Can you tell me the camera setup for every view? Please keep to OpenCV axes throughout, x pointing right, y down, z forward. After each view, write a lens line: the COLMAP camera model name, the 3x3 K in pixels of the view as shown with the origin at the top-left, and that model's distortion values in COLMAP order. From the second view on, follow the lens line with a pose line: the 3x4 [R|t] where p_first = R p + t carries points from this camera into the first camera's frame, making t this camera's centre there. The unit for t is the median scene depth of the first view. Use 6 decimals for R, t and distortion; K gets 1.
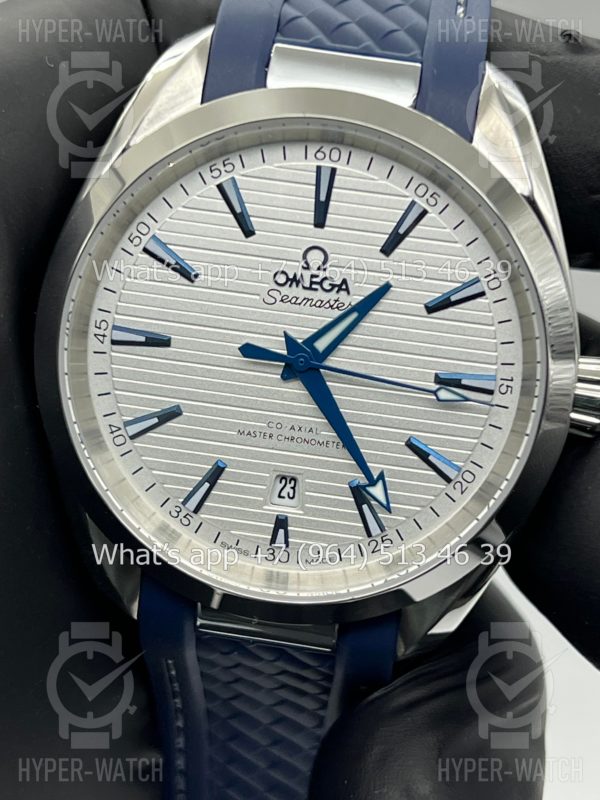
lens RADIAL K [[1919.0, 0, 304.6], [0, 1919.0, 411.7], [0, 0, 1]] dist [0.272452, 0.000000]
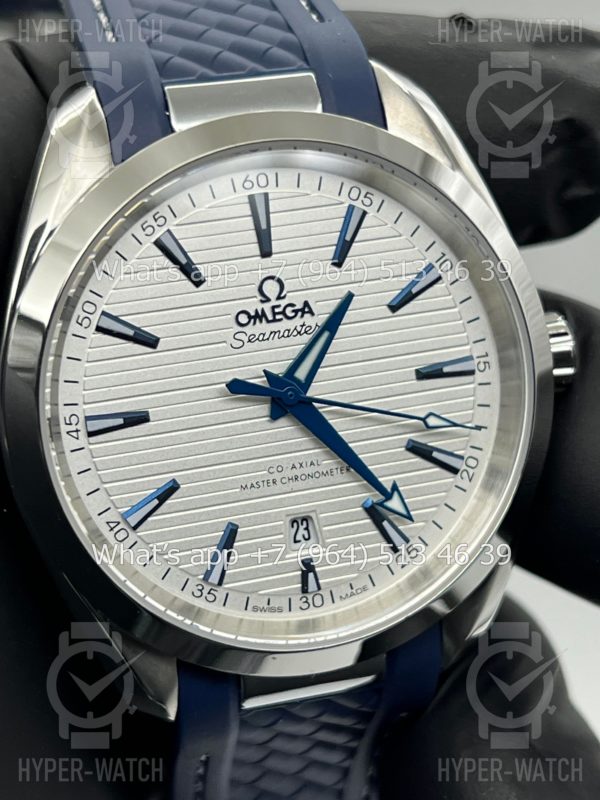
lens RADIAL K [[1919.0, 0, 304.7], [0, 1919.0, 396.6], [0, 0, 1]] dist [0.272452, 0.000000]
pose [[0.911171, -0.277279, 0.304768, -0.285102], [0.296196, 0.954981, -0.016699, -0.007317], [-0.286417, 0.105487, 0.952280, 0.085438]]
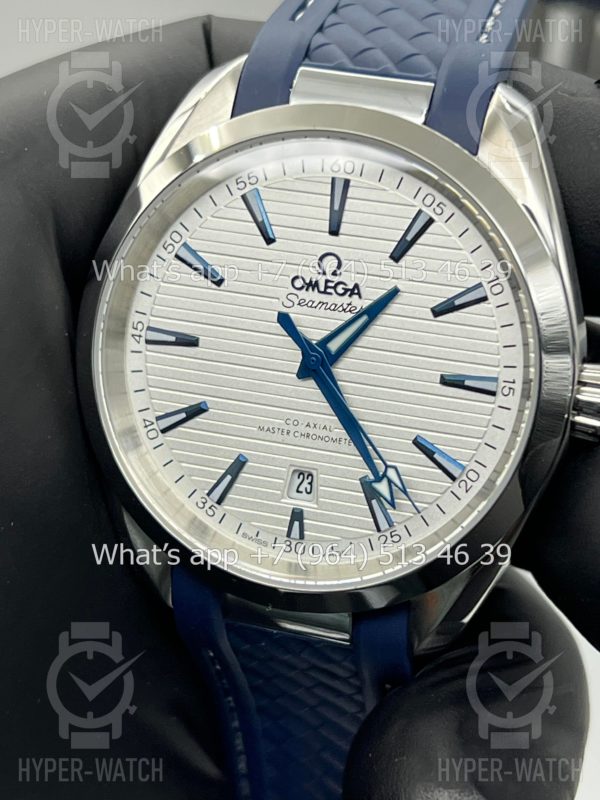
lens RADIAL K [[1919.0, 0, 297.8], [0, 1919.0, 398.3], [0, 0, 1]] dist [0.272452, 0.000000]
pose [[0.981714, 0.019945, -0.189315, 0.189657], [-0.034737, 0.996568, -0.075138, 0.074135], [0.187167, 0.080340, 0.979037, -0.037794]]
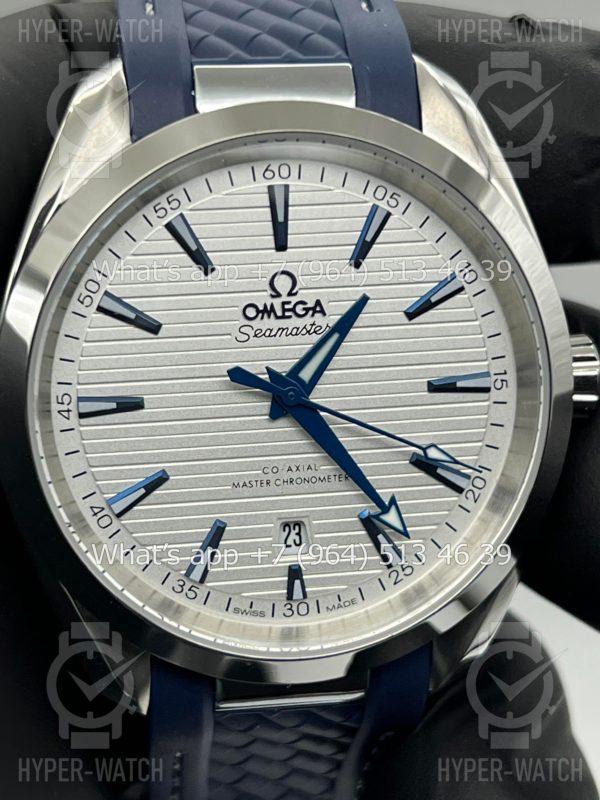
lens RADIAL K [[1919.0, 0, 298.0], [0, 1919.0, 396.2], [0, 0, 1]] dist [0.272452, 0.000000]
pose [[0.956801, -0.189981, 0.220090, -0.200853], [0.199504, 0.979657, -0.021672, -0.005147], [-0.211495, 0.064645, 0.975239, 0.096190]]
